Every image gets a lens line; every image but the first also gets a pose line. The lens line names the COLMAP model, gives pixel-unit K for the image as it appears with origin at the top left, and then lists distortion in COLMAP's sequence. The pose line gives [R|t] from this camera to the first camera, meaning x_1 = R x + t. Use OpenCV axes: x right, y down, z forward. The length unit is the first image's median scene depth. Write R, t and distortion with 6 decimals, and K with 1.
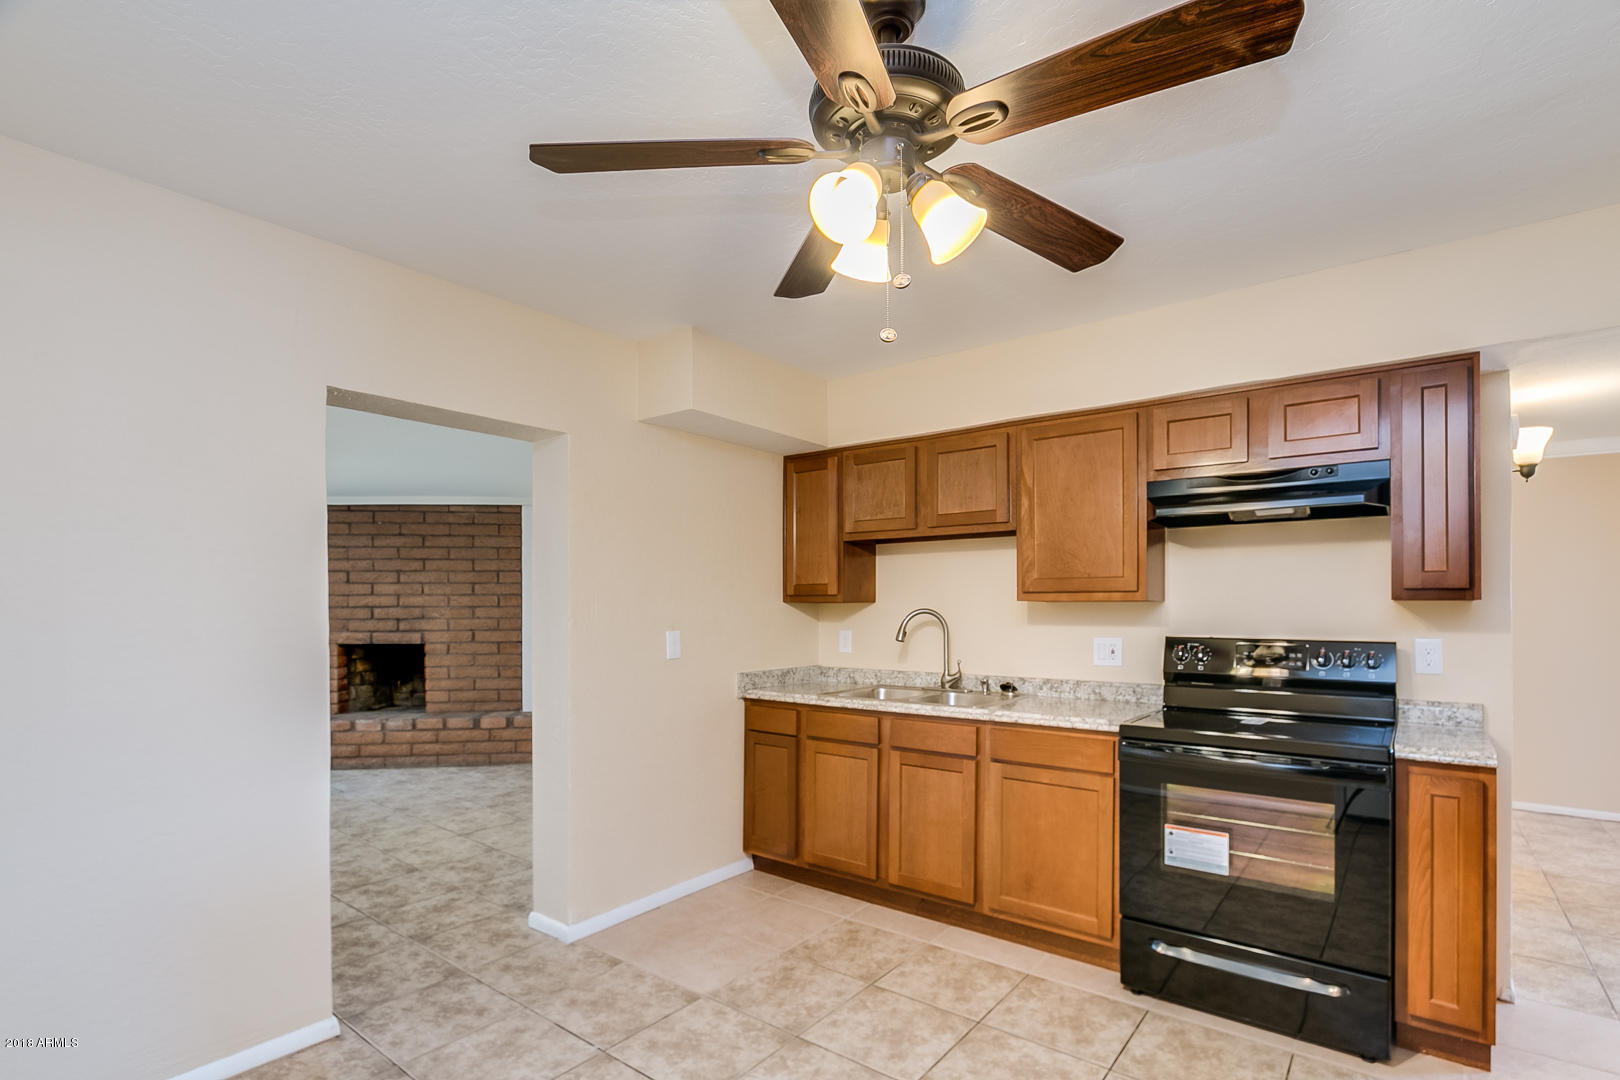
lens RADIAL K [[771.4, 0, 813.6], [0, 771.4, 598.9], [0, 0, 1]] dist [-0.012940, 0.000980]
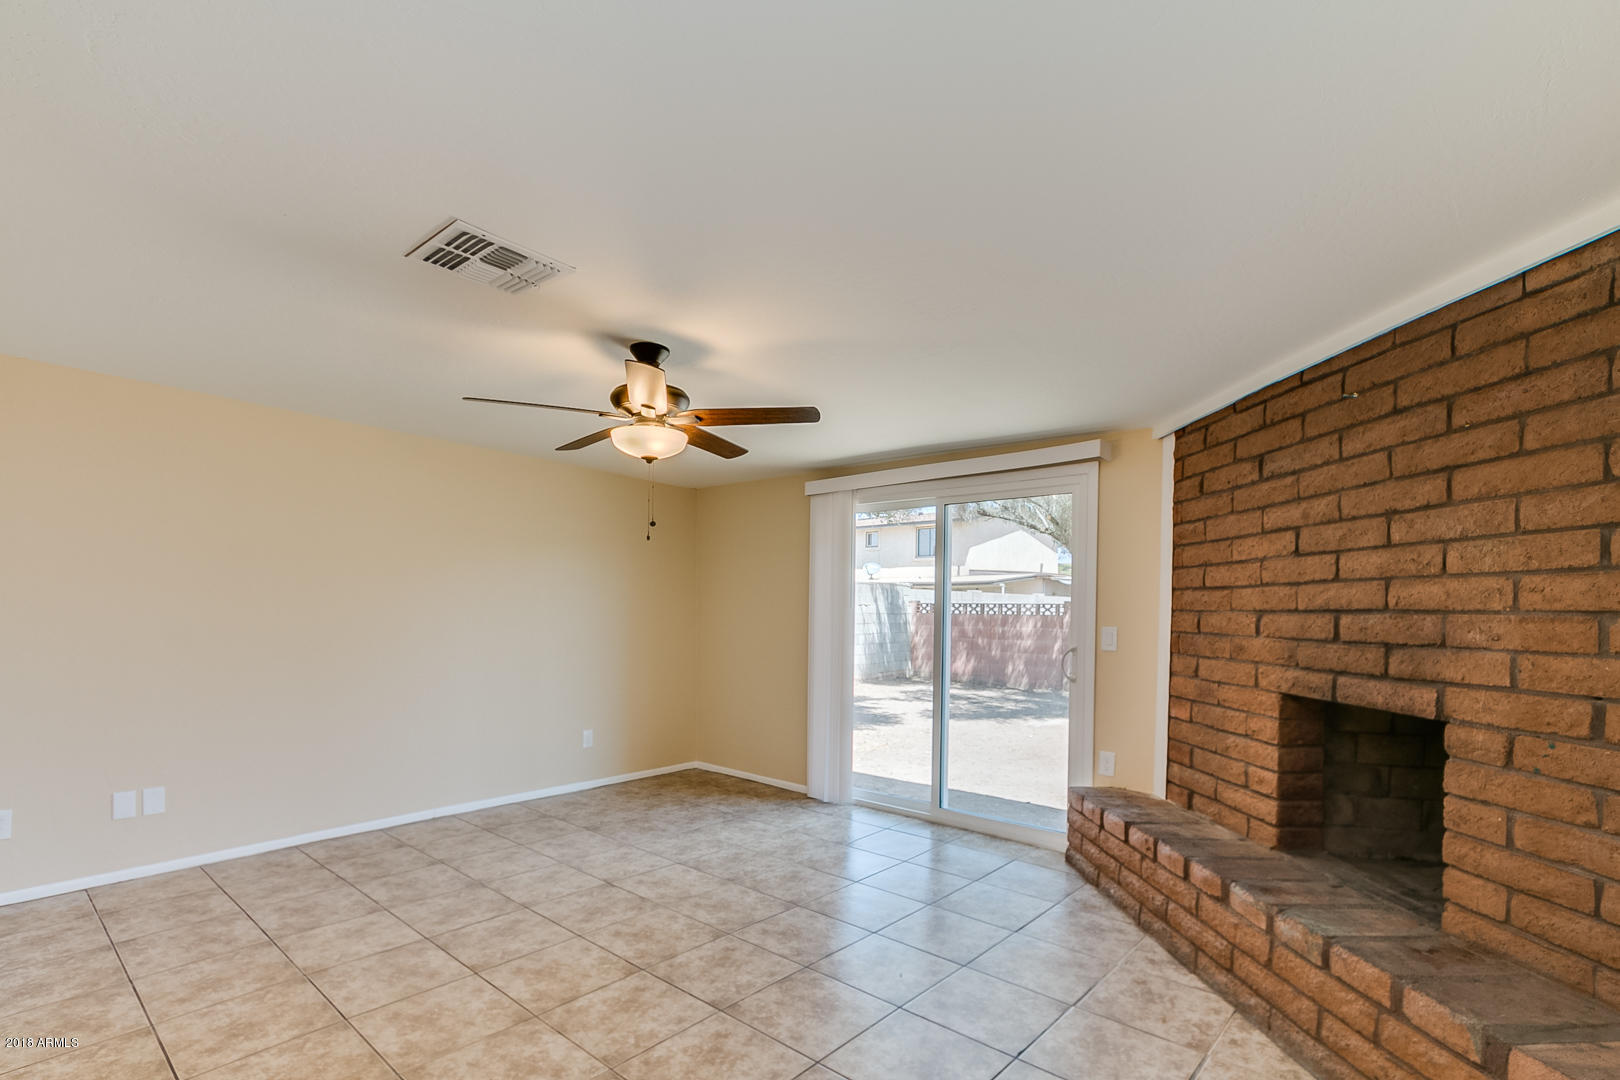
lens RADIAL K [[771.4, 0, 823.7], [0, 771.4, 626.4], [0, 0, 1]] dist [-0.012940, 0.000980]
pose [[-0.046772, 0.026197, -0.998562, -0.164438], [0.002532, 0.999656, 0.026107, 0.007271], [0.998902, -0.001308, -0.046822, 0.752724]]
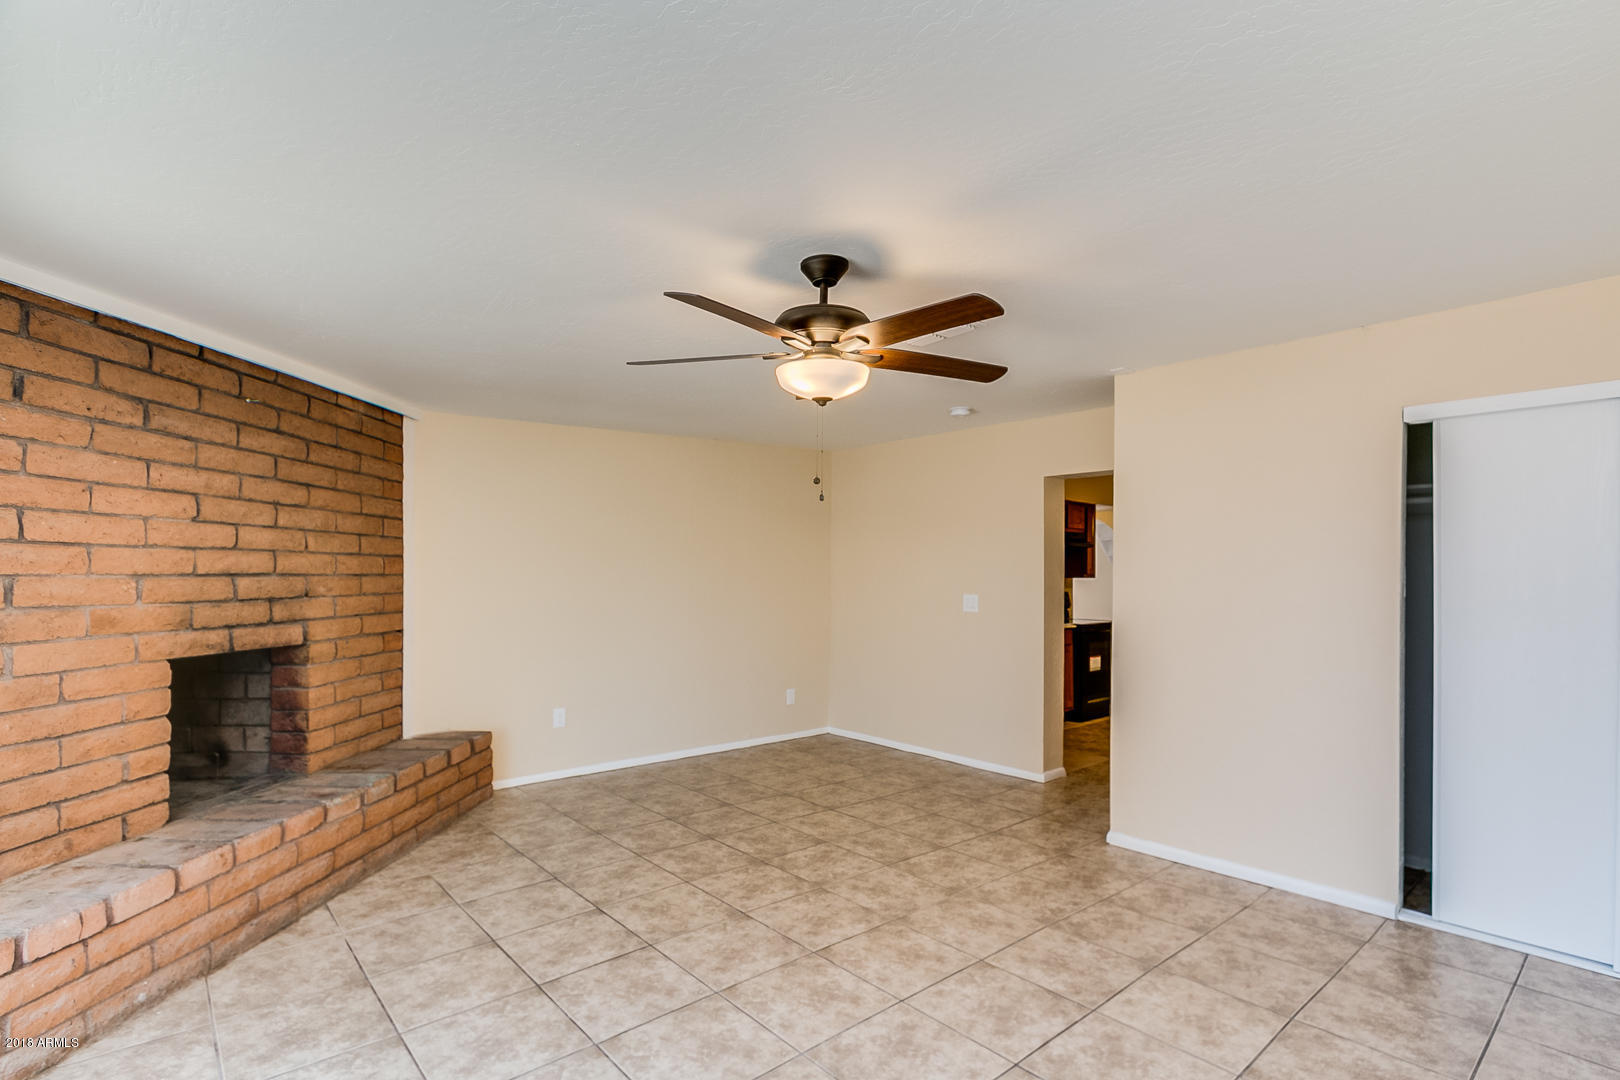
lens RADIAL K [[771.4, 0, 785.8], [0, 771.4, 577.9], [0, 0, 1]] dist [-0.012940, 0.000980]
pose [[0.218404, 0.002416, 0.975856, -0.959649], [-0.020905, 0.999779, 0.002204, 0.004255], [-0.975635, -0.020882, 0.218406, 0.567640]]
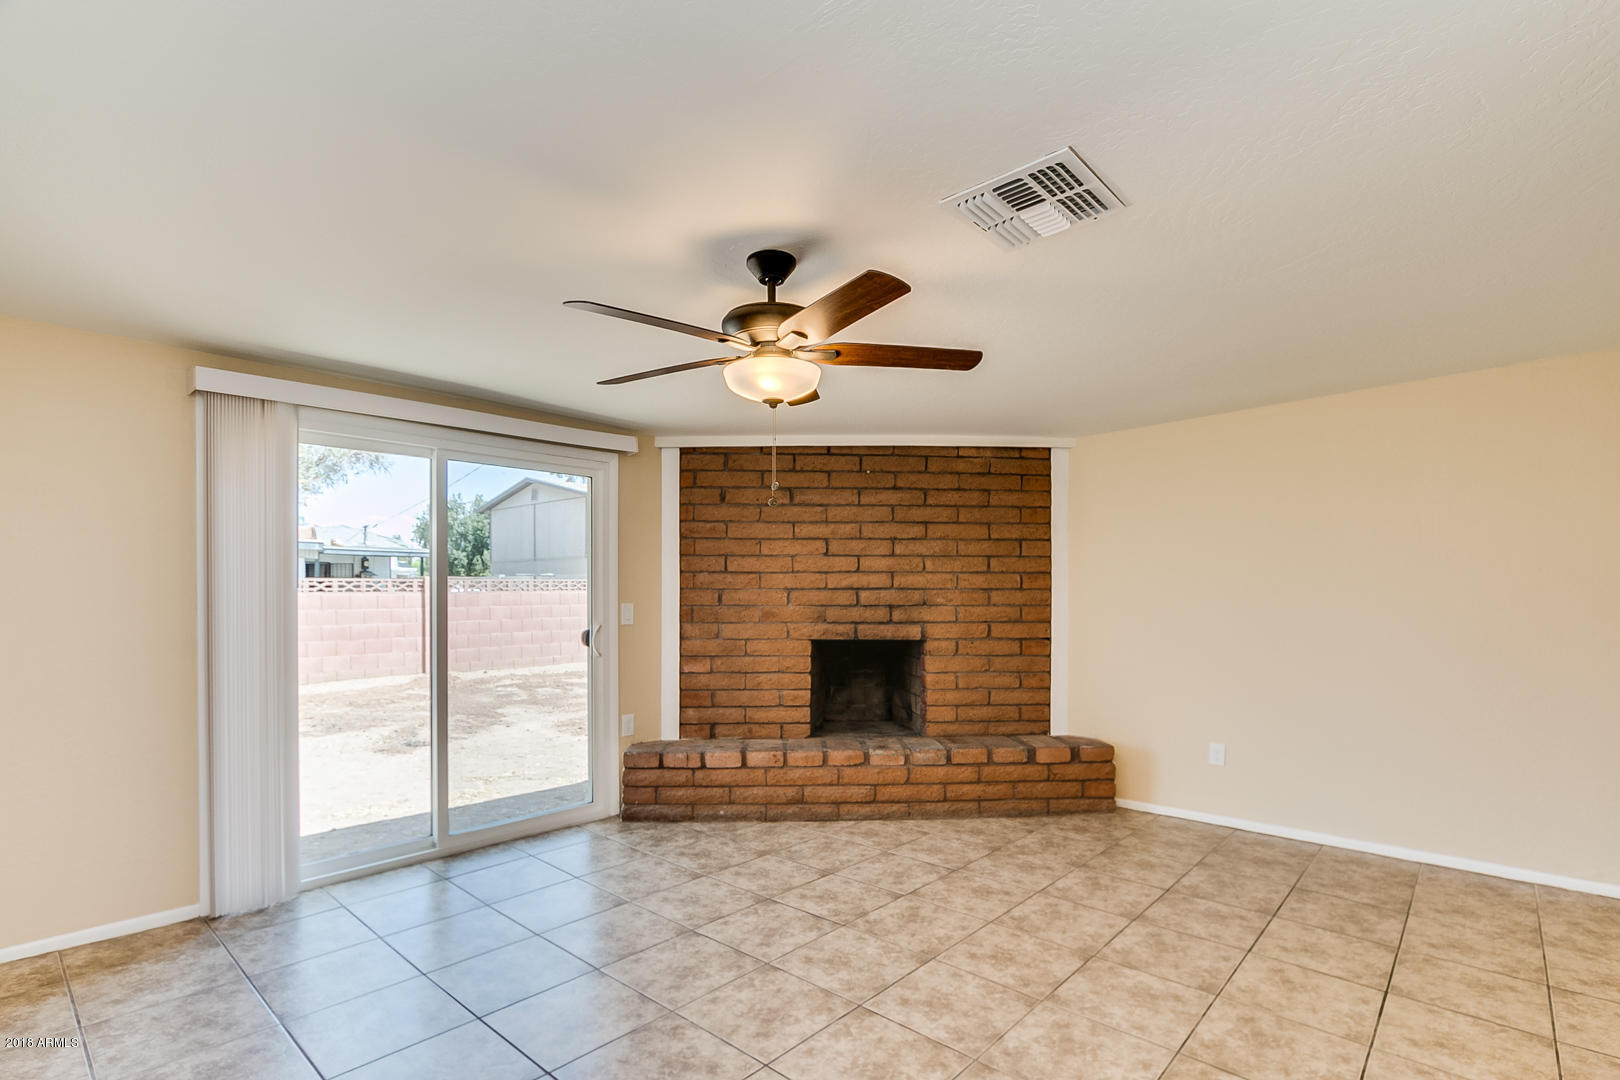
lens RADIAL K [[771.4, 0, 838.0], [0, 771.4, 598.2], [0, 0, 1]] dist [-0.012940, 0.000980]
pose [[0.998446, 0.007748, -0.055189, -0.553337], [-0.006252, 0.999609, 0.027236, -0.000346], [0.055379, -0.026849, 0.998104, 0.279989]]
